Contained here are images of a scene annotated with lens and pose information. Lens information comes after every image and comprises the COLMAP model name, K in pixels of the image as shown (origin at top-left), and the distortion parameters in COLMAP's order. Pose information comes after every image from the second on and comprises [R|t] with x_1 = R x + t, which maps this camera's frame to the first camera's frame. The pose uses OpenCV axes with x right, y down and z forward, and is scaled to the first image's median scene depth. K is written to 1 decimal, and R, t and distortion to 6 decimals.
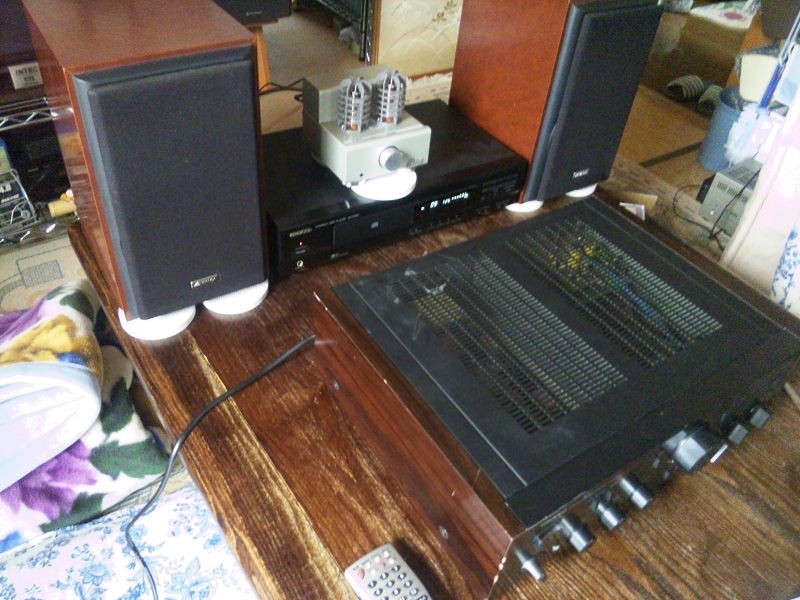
lens RADIAL K [[655.5, 0, 398.1], [0, 655.5, 314.8], [0, 0, 1]] dist [-0.054390, -0.067557]
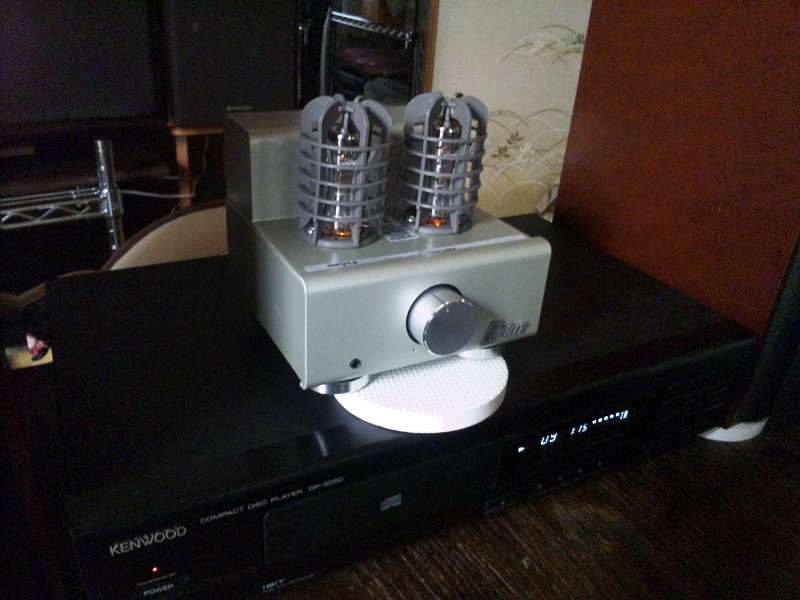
lens RADIAL K [[672.9, 0, 363.1], [0, 672.9, 298.8], [0, 0, 1]] dist [-0.059492, -0.002882]
pose [[0.992761, 0.017587, -0.118816, -0.010282], [-0.049372, 0.961538, -0.270197, -0.149674], [0.109494, 0.274108, 0.955445, 0.645881]]
